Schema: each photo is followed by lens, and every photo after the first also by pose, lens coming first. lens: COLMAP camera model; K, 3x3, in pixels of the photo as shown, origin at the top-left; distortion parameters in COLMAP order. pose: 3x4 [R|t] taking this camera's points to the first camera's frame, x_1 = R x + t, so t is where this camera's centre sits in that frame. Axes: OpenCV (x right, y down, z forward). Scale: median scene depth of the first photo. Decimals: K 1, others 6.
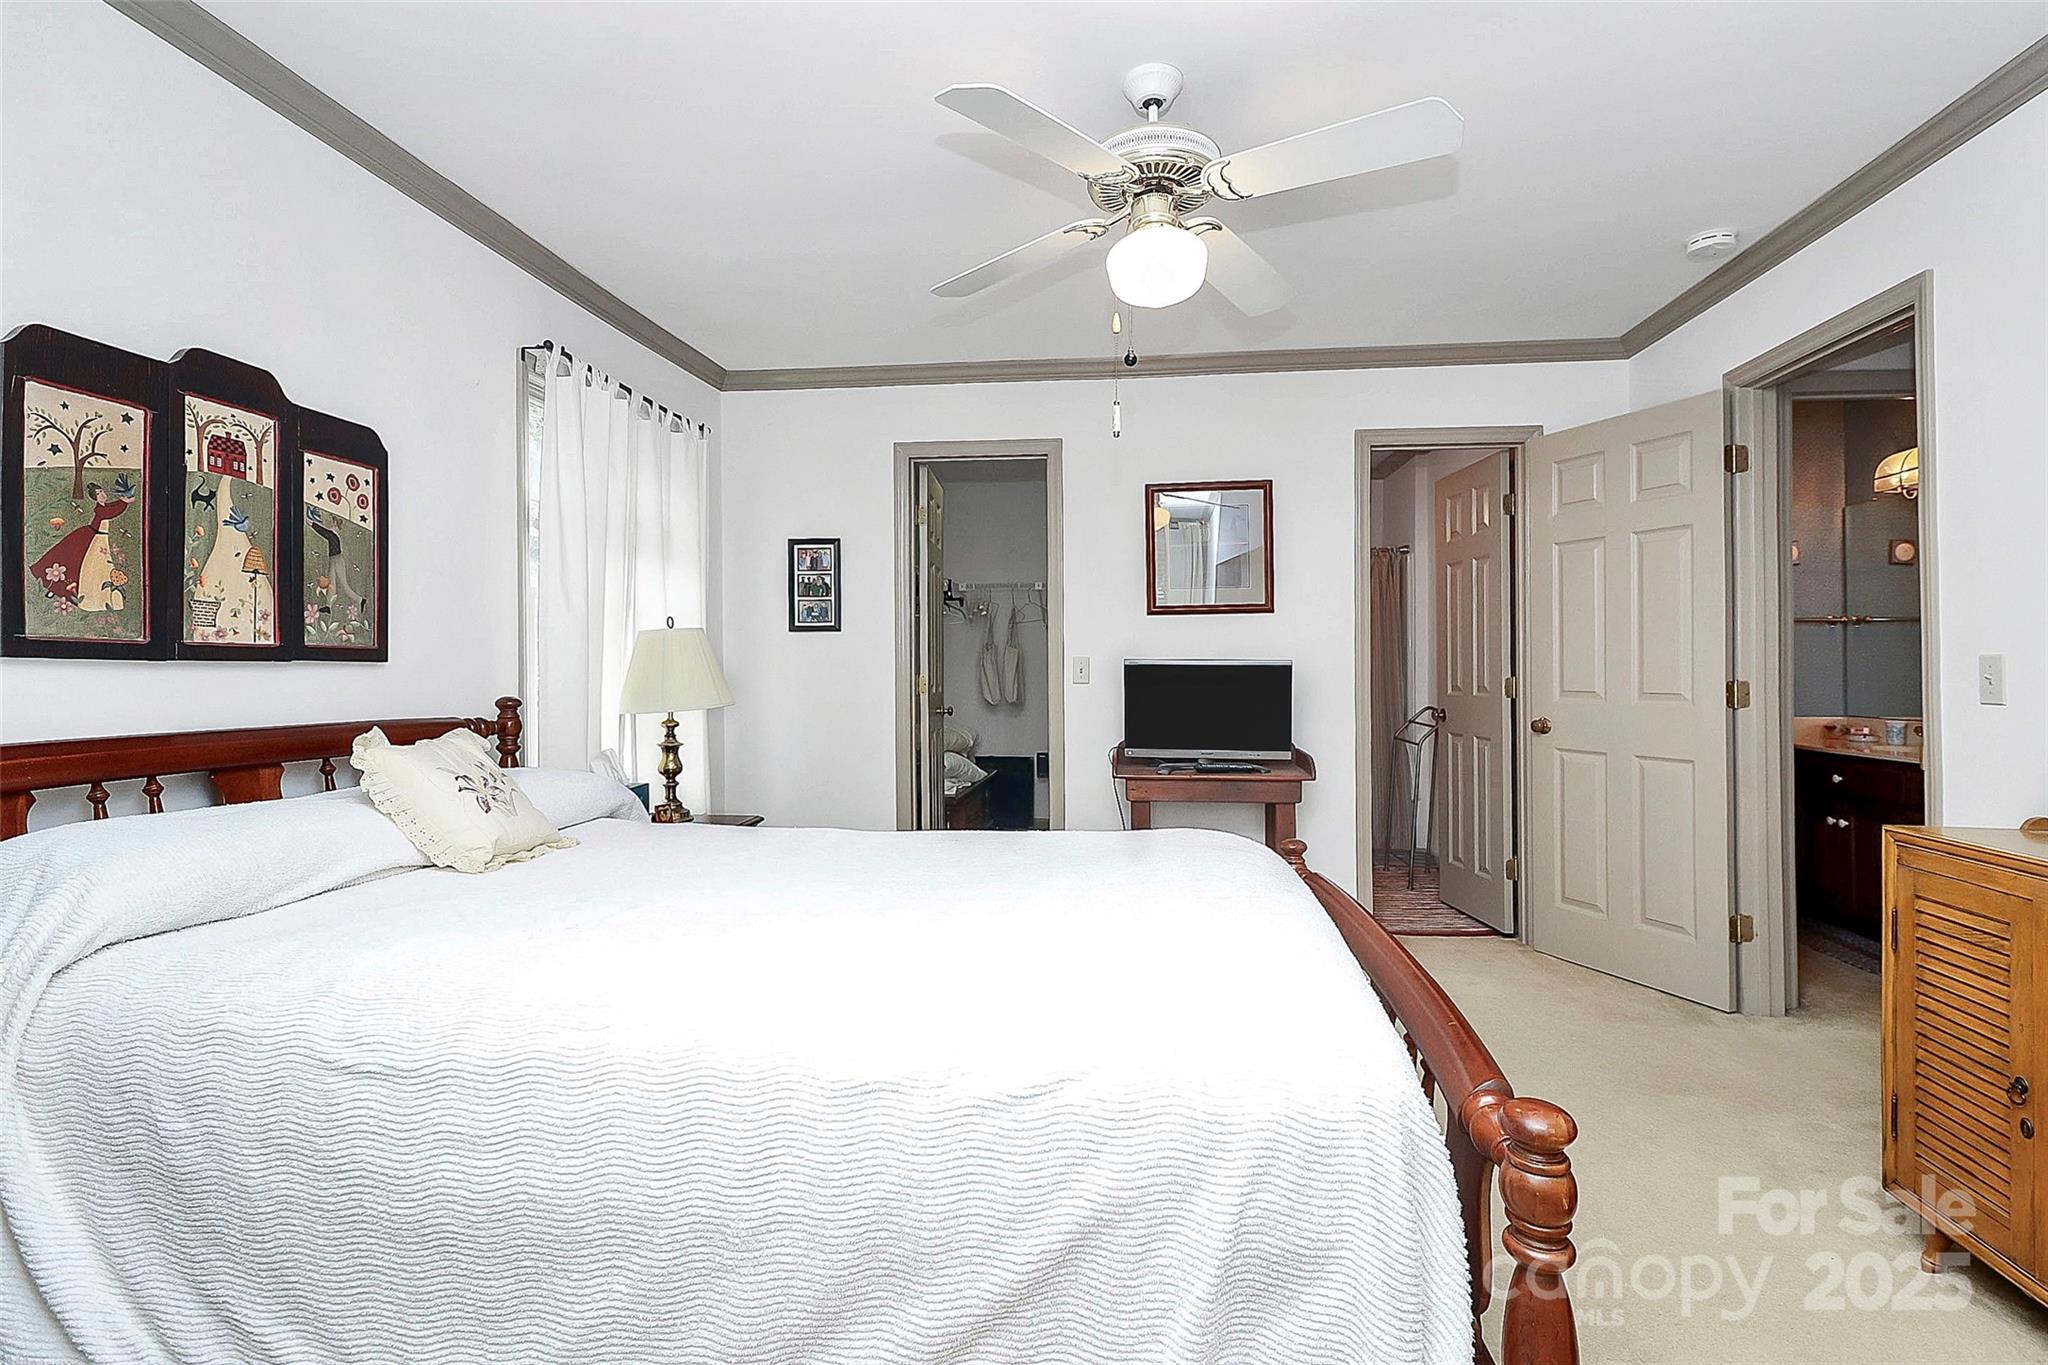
lens RADIAL K [[983.6, 0, 1024.1], [0, 983.6, 670.3], [0, 0, 1]] dist [-0.001477, -0.010463]
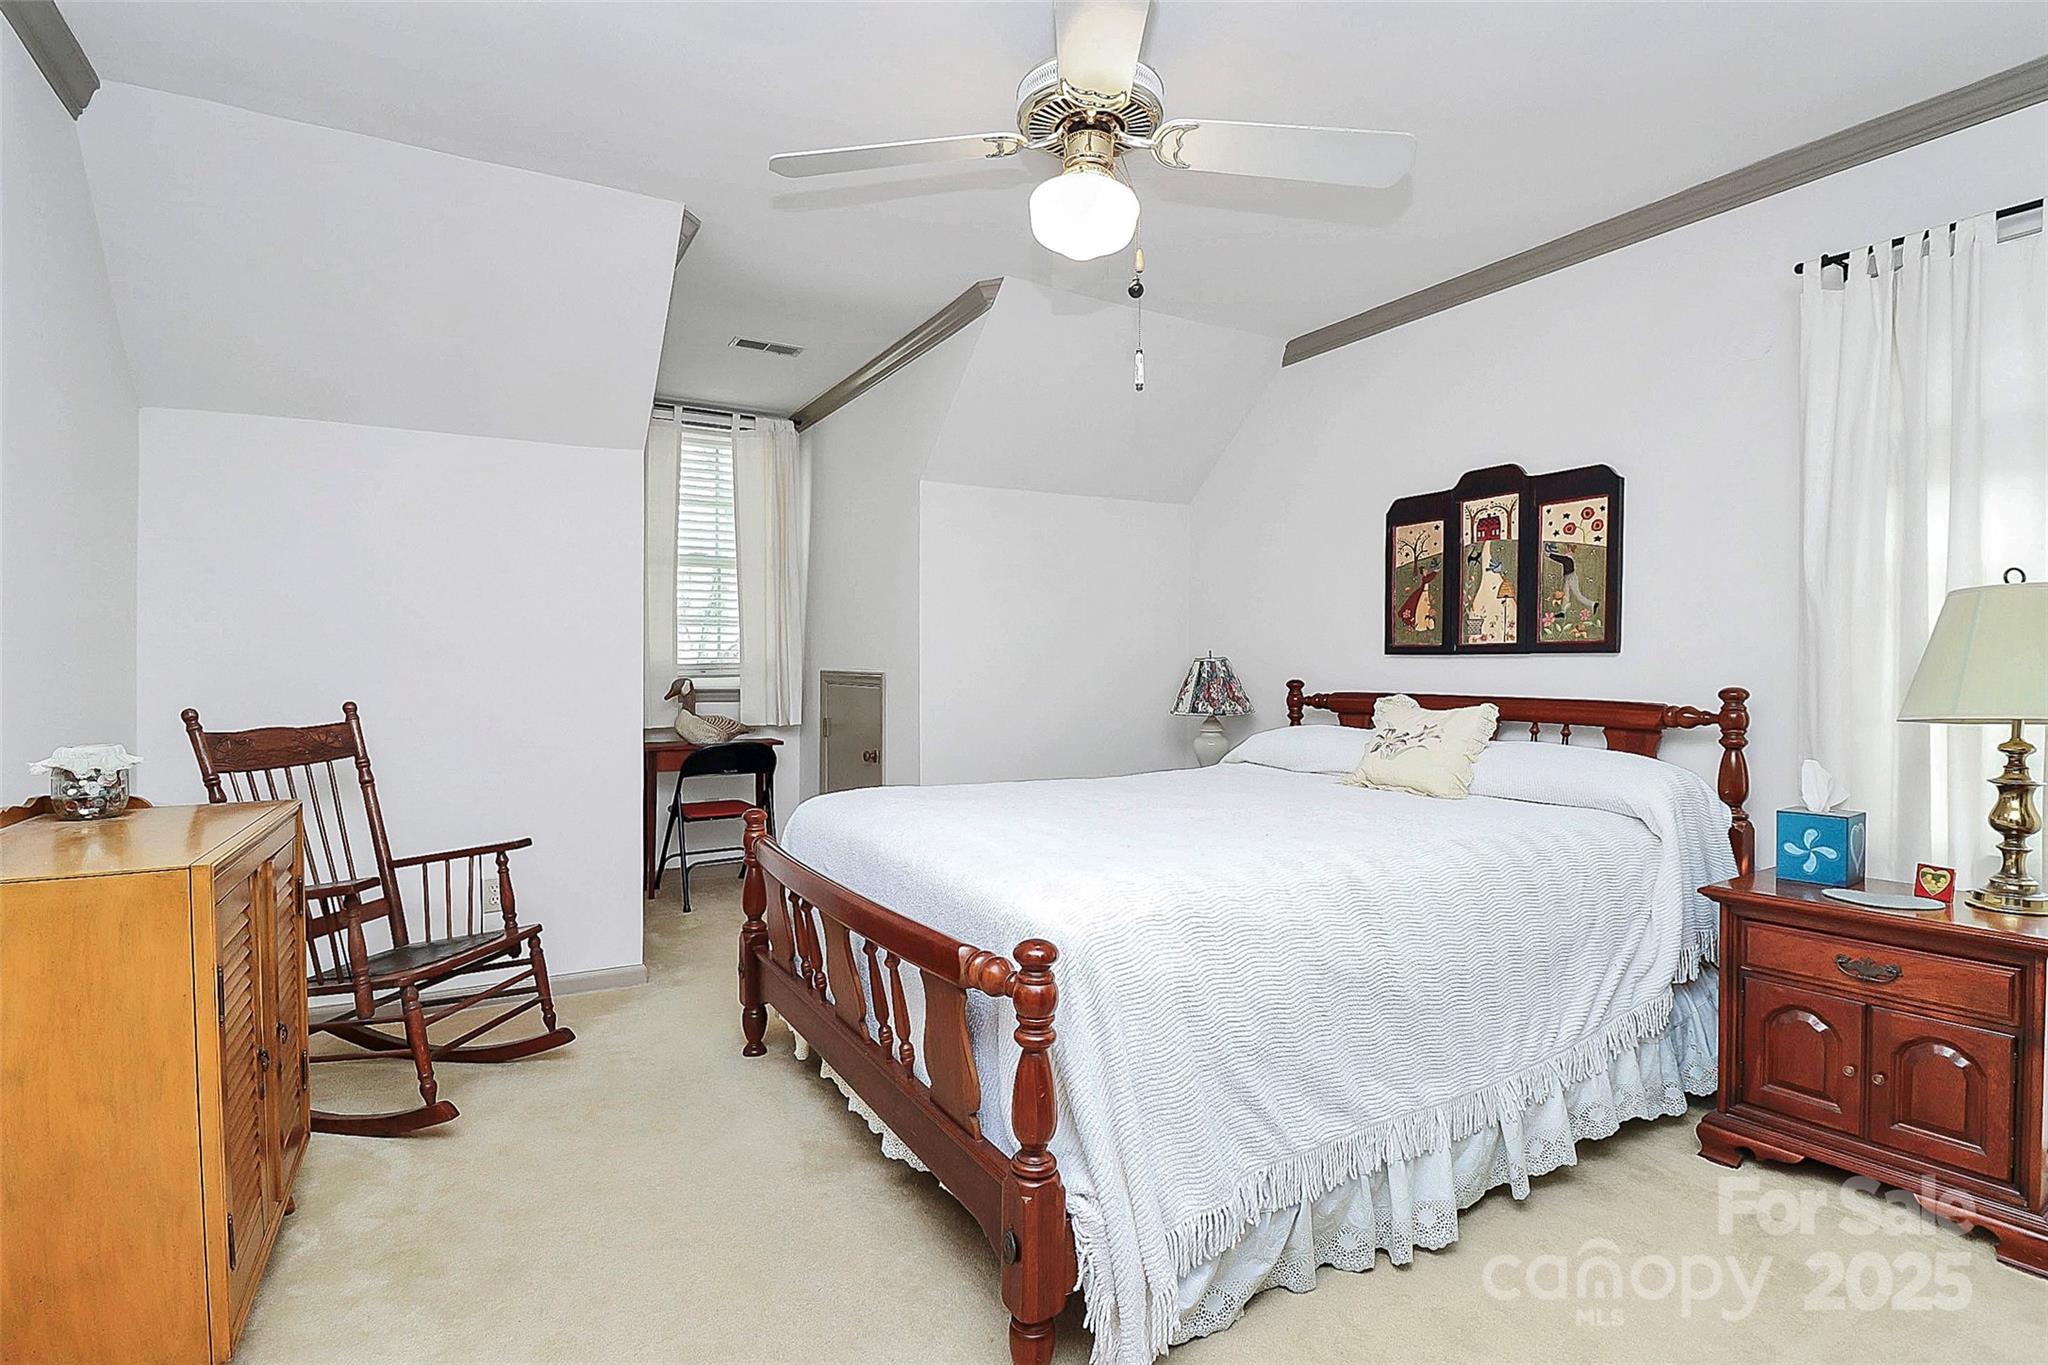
lens RADIAL K [[983.6, 0, 1022.7], [0, 983.6, 686.3], [0, 0, 1]] dist [-0.001477, -0.010463]
pose [[-0.799175, 0.009060, -0.601030, 0.755175], [-0.004266, 0.999776, 0.020743, 0.012370], [0.601083, 0.019141, -0.798957, 1.763642]]
